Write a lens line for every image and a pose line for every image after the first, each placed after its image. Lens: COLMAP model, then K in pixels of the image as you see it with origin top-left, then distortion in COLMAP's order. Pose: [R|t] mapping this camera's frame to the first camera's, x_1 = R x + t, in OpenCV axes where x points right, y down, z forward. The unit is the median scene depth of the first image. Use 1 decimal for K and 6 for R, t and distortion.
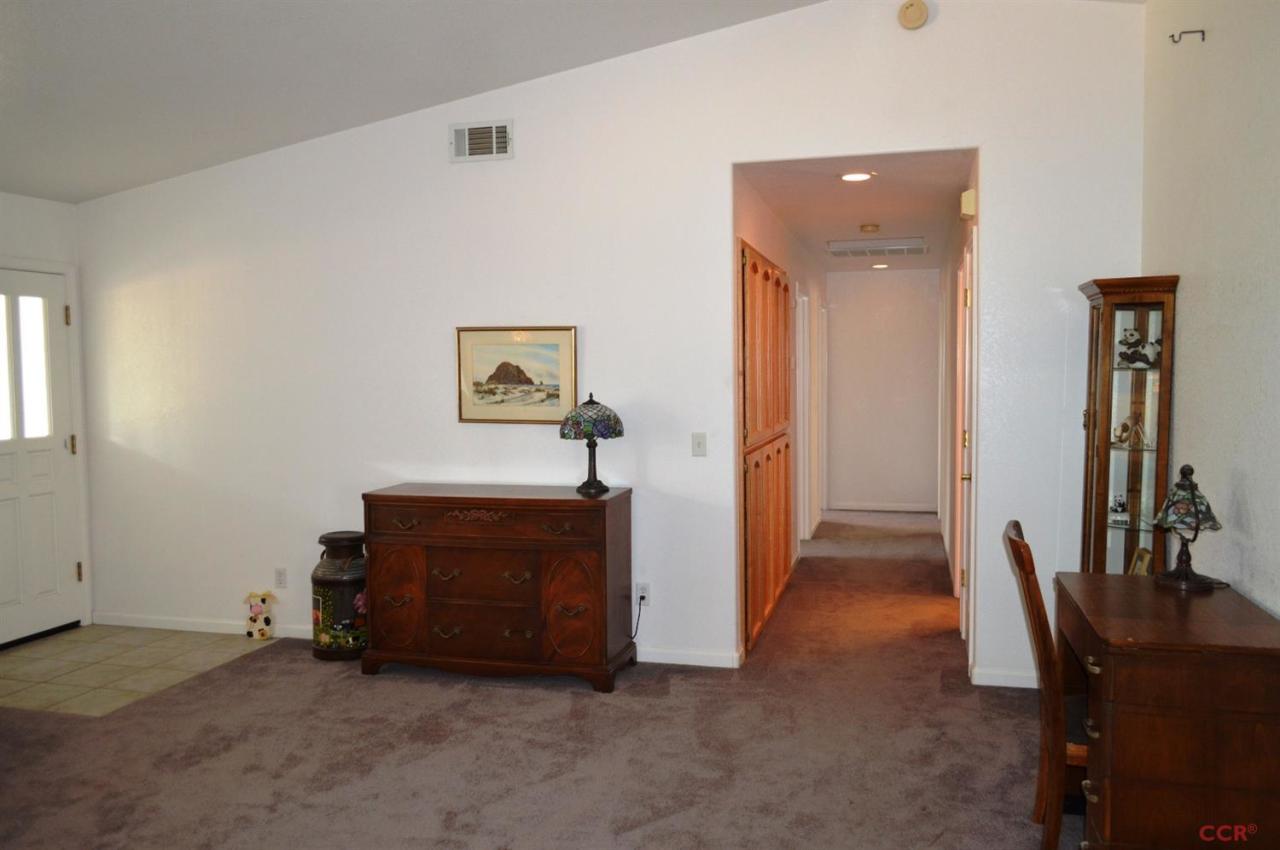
lens RADIAL K [[1013.6, 0, 640.0], [0, 1013.6, 425.0], [0, 0, 1]] dist [-0.005437, -0.002815]
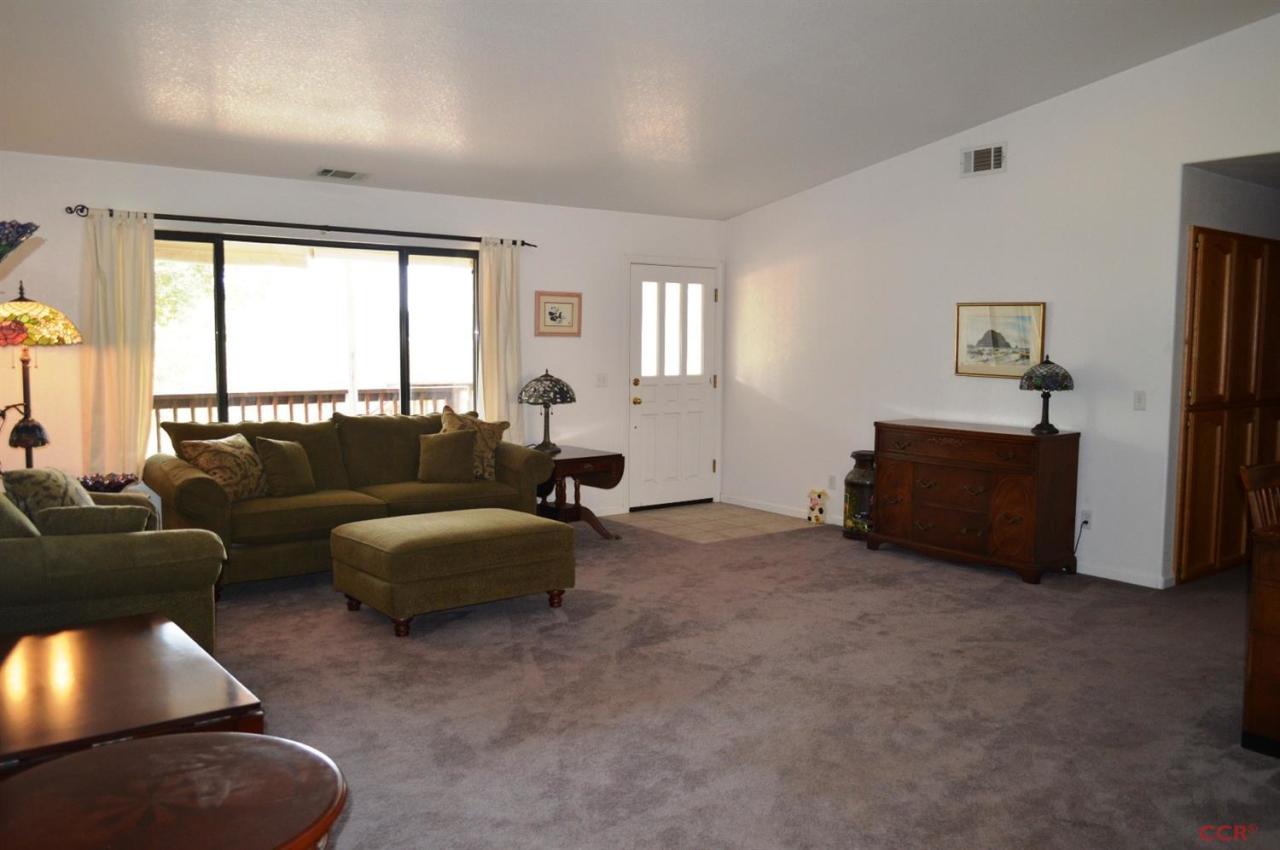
lens RADIAL K [[1013.6, 0, 640.0], [0, 1013.6, 425.0], [0, 0, 1]] dist [-0.005437, -0.002815]
pose [[0.794413, 0.069456, -0.603393, 0.307401], [-0.051003, 0.997560, 0.047678, 0.020859], [0.605233, -0.007101, 0.796017, -0.311549]]
